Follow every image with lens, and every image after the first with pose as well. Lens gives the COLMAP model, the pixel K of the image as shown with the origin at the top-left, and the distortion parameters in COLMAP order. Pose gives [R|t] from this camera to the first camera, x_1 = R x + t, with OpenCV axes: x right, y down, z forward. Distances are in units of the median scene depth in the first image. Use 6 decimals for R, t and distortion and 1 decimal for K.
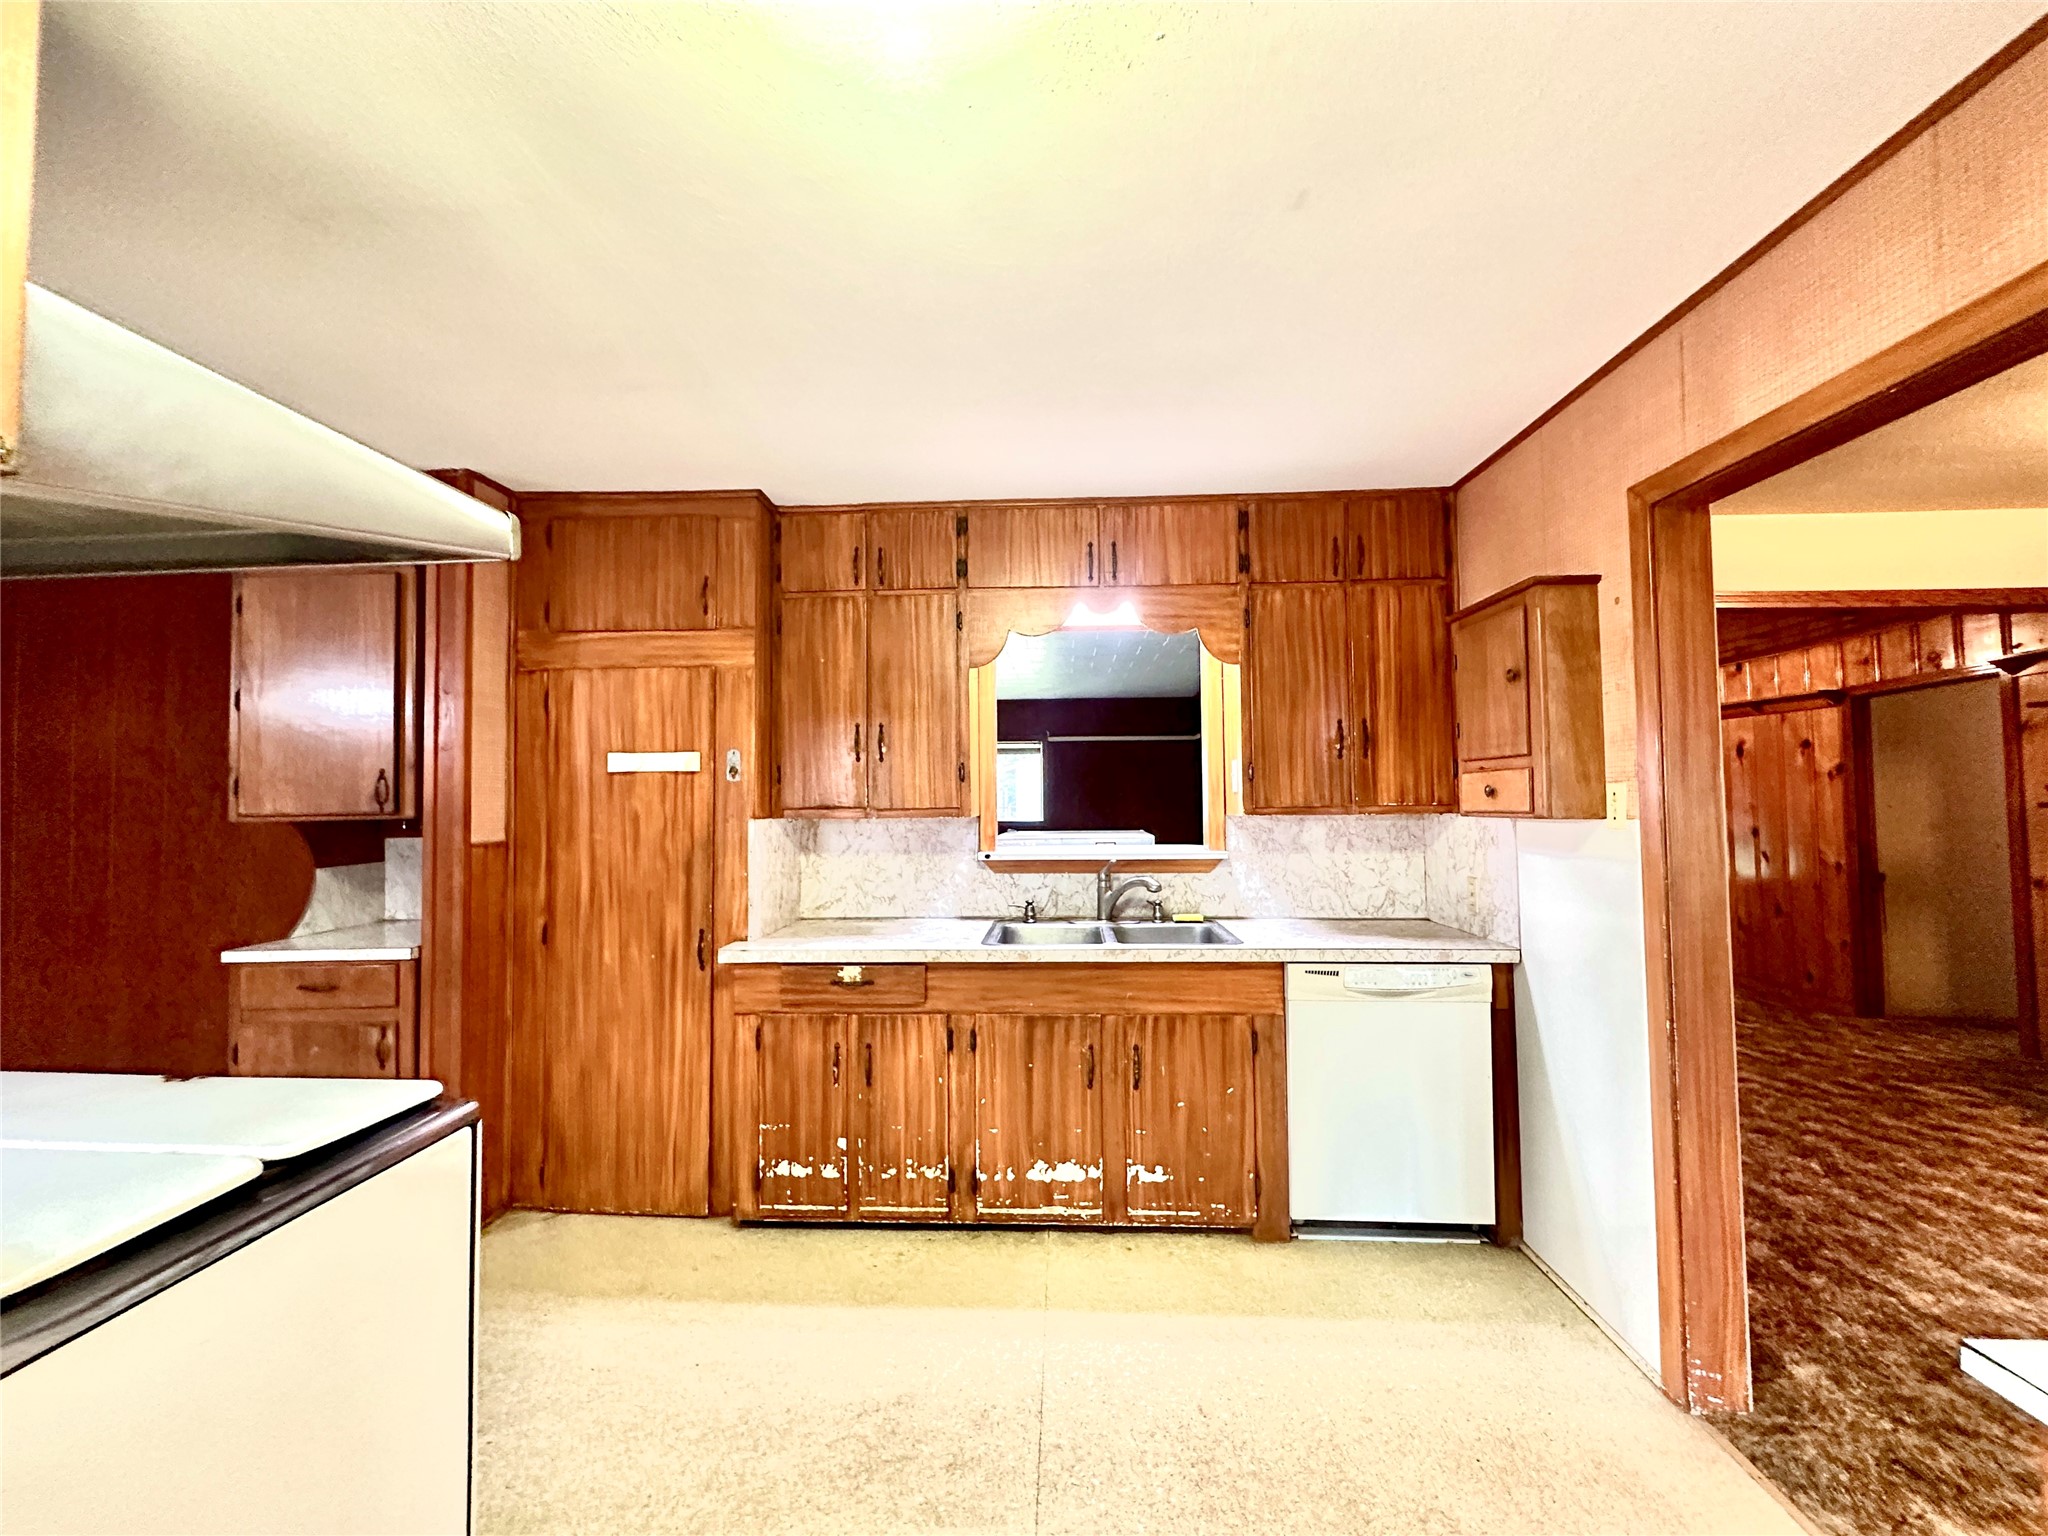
lens RADIAL K [[829.2, 0, 1018.8], [0, 829.2, 767.2], [0, 0, 1]] dist [-0.013343, -0.000056]
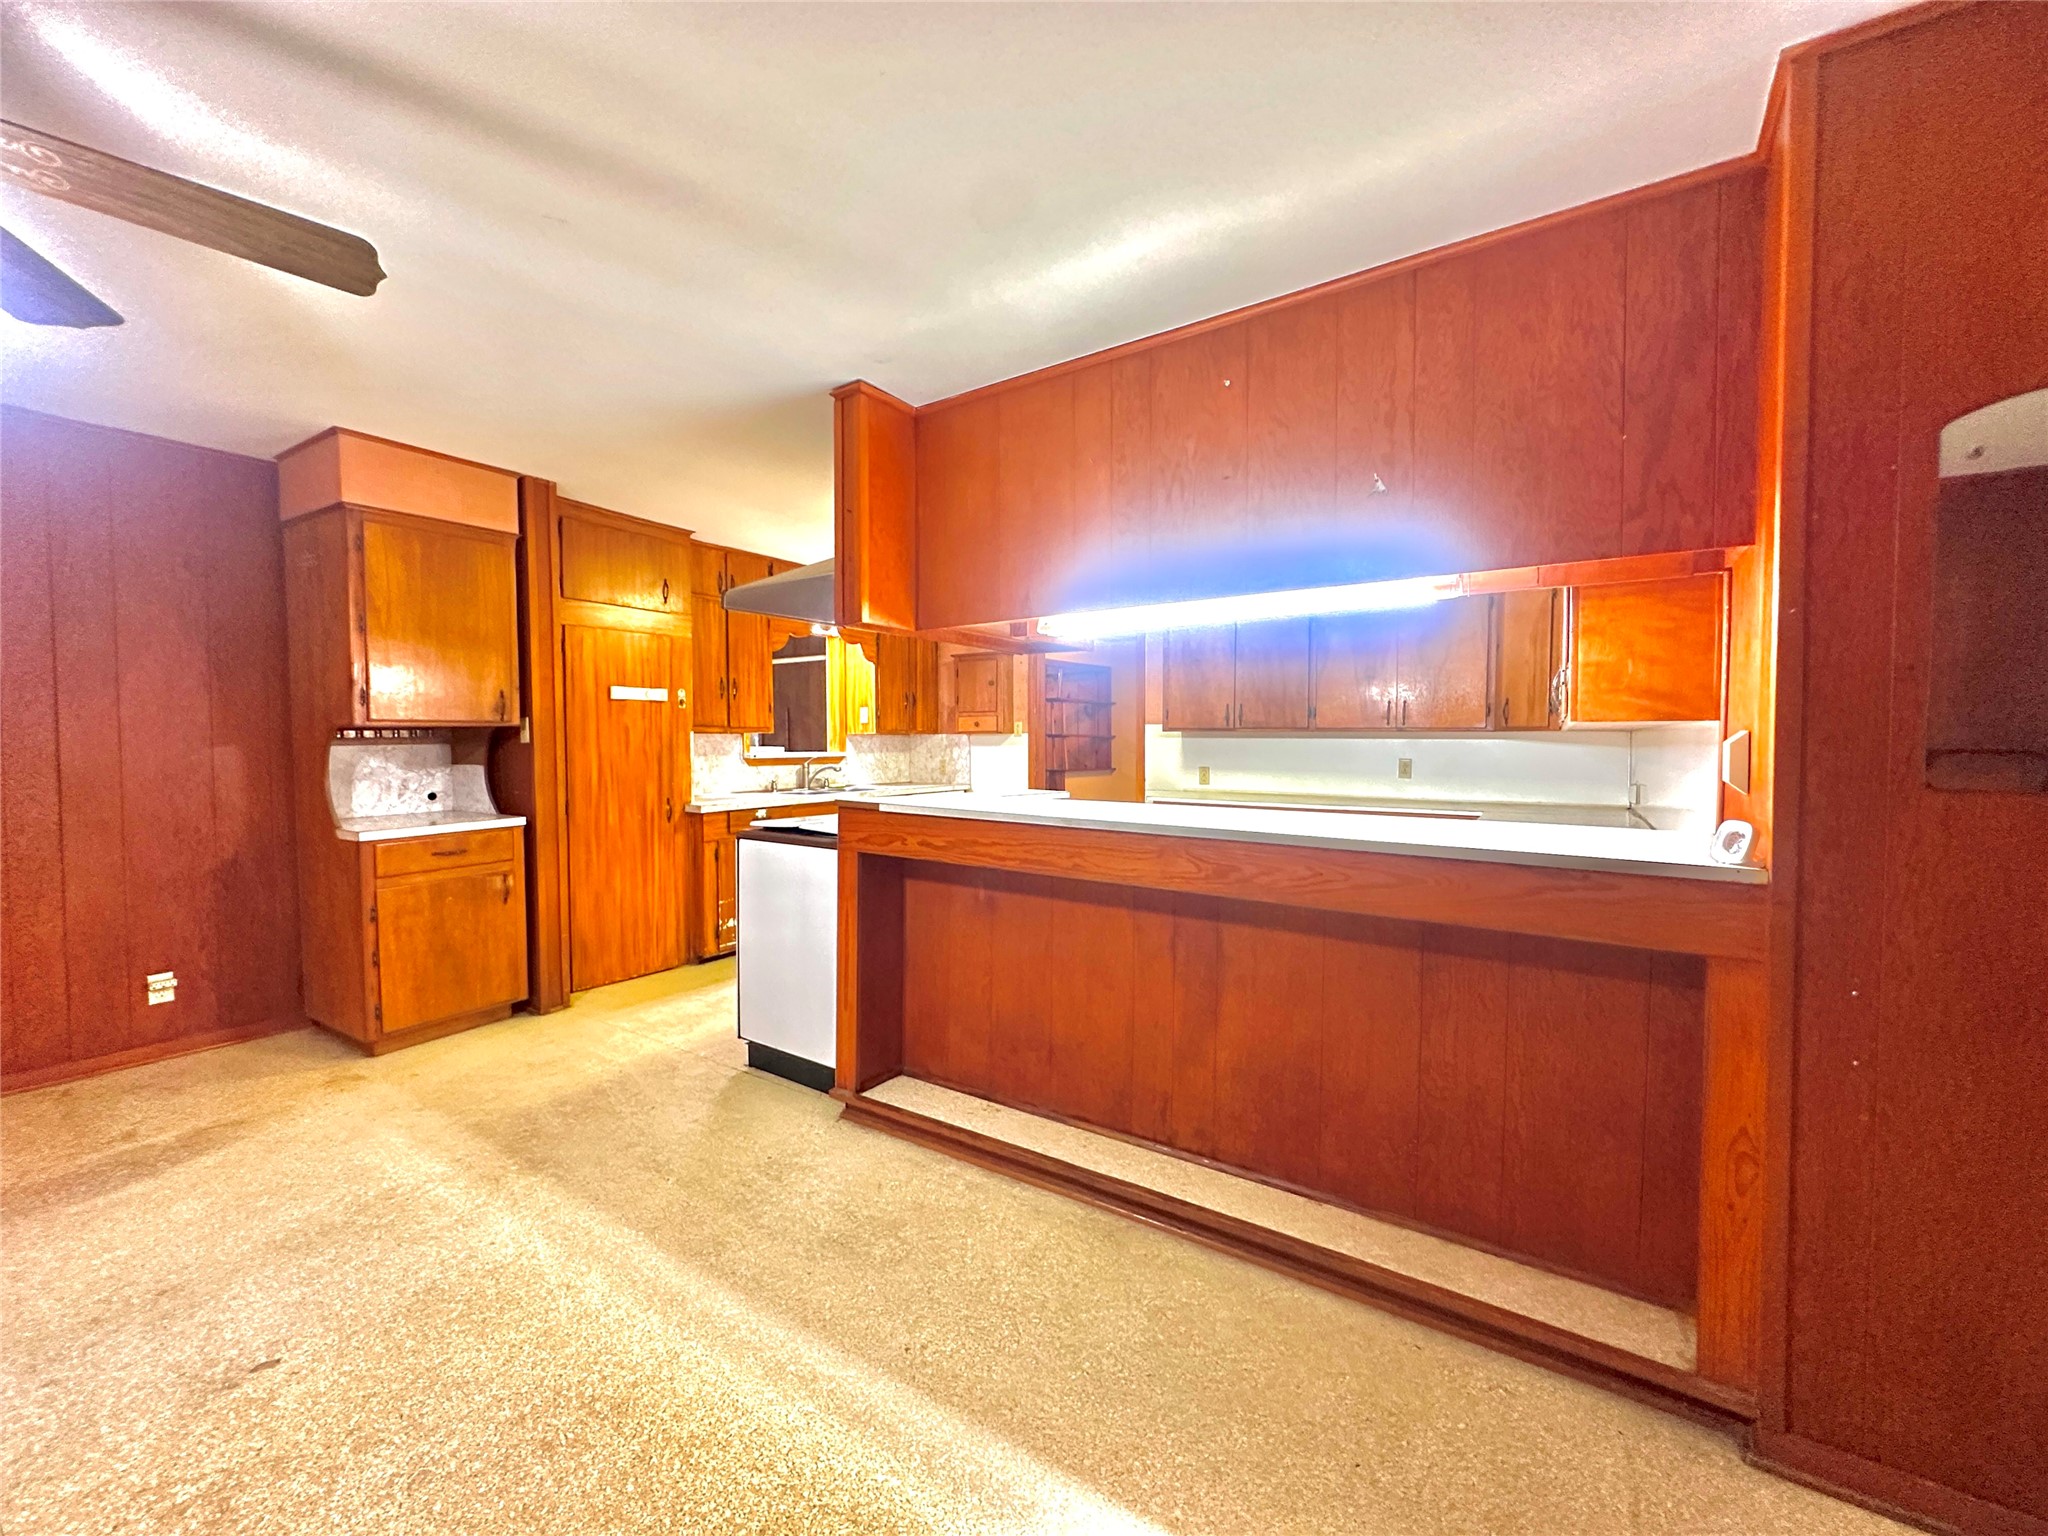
lens RADIAL K [[829.2, 0, 1022.6], [0, 829.2, 767.1], [0, 0, 1]] dist [-0.013343, -0.000056]
pose [[0.503473, -0.020269, 0.863773, -1.438207], [-0.036846, 0.998312, 0.044903, 0.035141], [-0.863225, -0.054434, 0.501877, -0.426799]]
